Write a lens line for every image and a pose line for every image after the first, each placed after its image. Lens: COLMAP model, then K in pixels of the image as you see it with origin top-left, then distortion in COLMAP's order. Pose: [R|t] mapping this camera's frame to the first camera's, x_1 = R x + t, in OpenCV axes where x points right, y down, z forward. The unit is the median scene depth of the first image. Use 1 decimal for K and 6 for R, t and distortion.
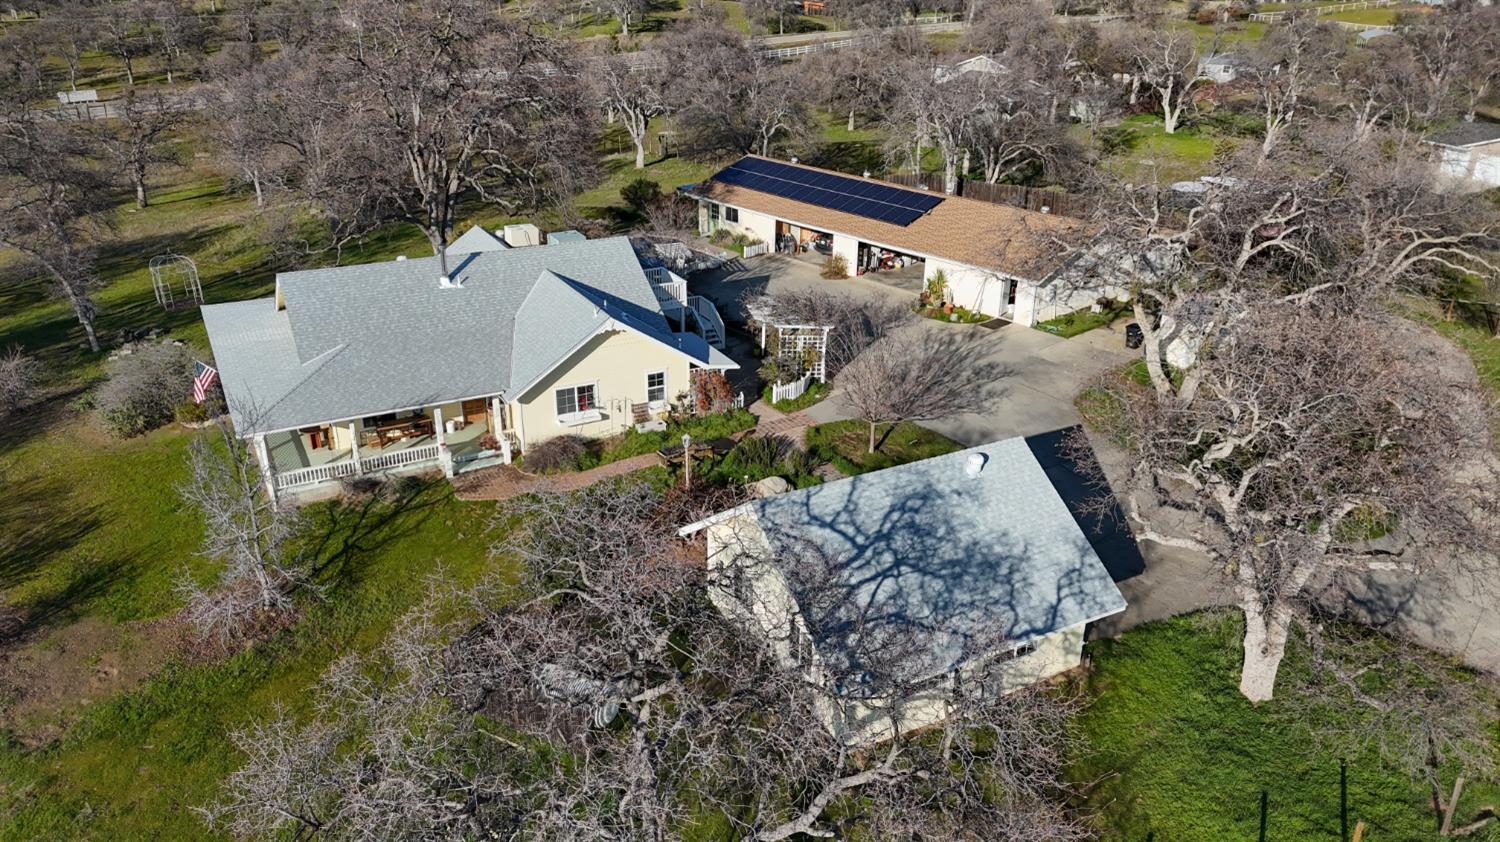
lens RADIAL K [[1060.8, 0, 750.0], [0, 1060.8, 421.0], [0, 0, 1]] dist [0.047935, 0.000000]
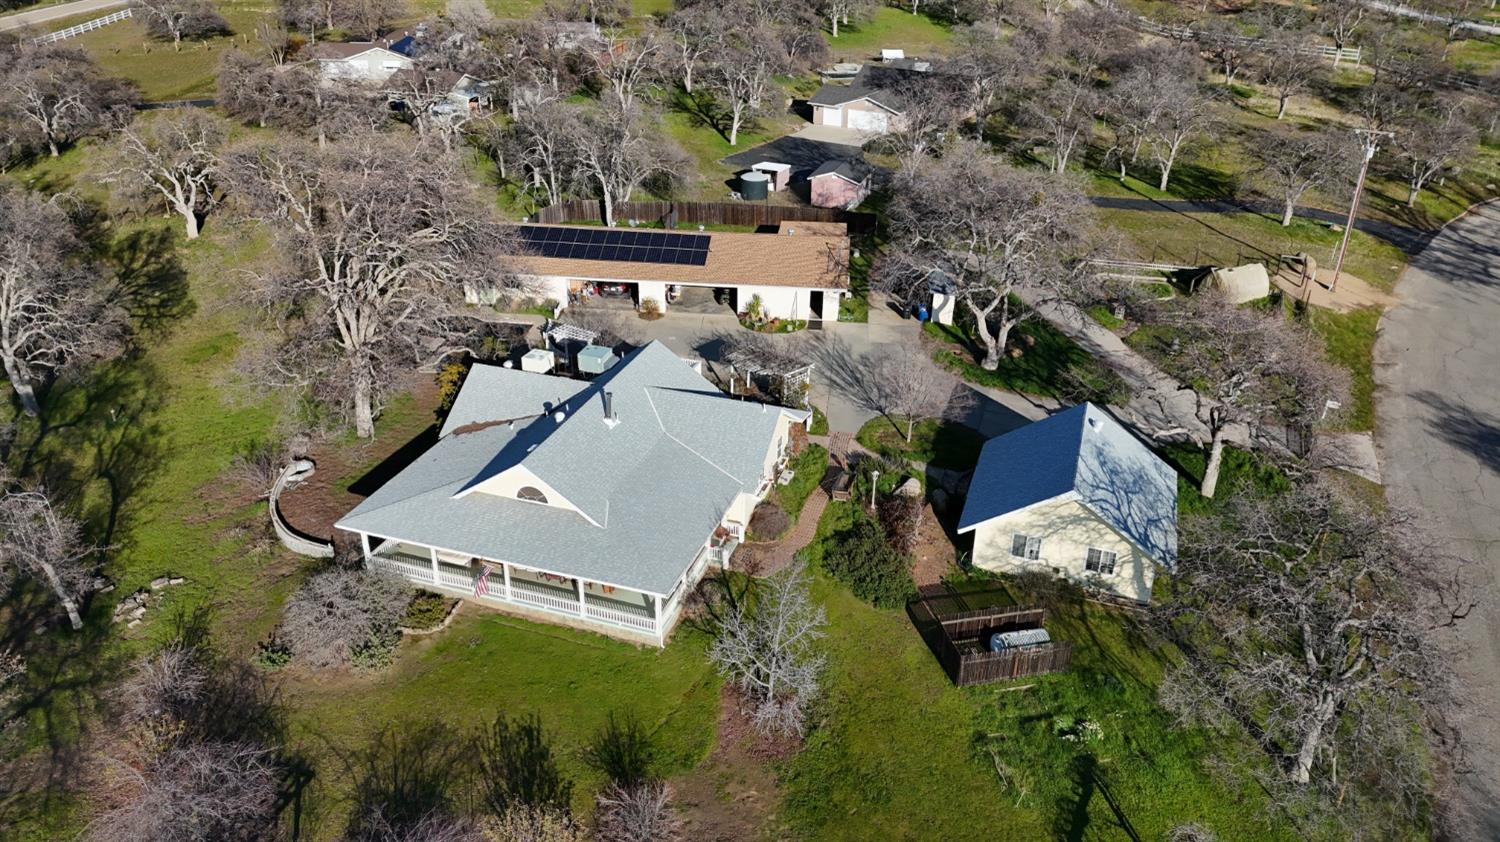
lens RADIAL K [[1060.8, 0, 750.0], [0, 1060.8, 421.0], [0, 0, 1]] dist [0.047935, 0.000000]
pose [[0.747449, -0.310525, 0.587276, -0.631882], [0.269956, 0.949723, 0.158586, -0.203618], [-0.606995, 0.040004, 0.793698, -0.007572]]
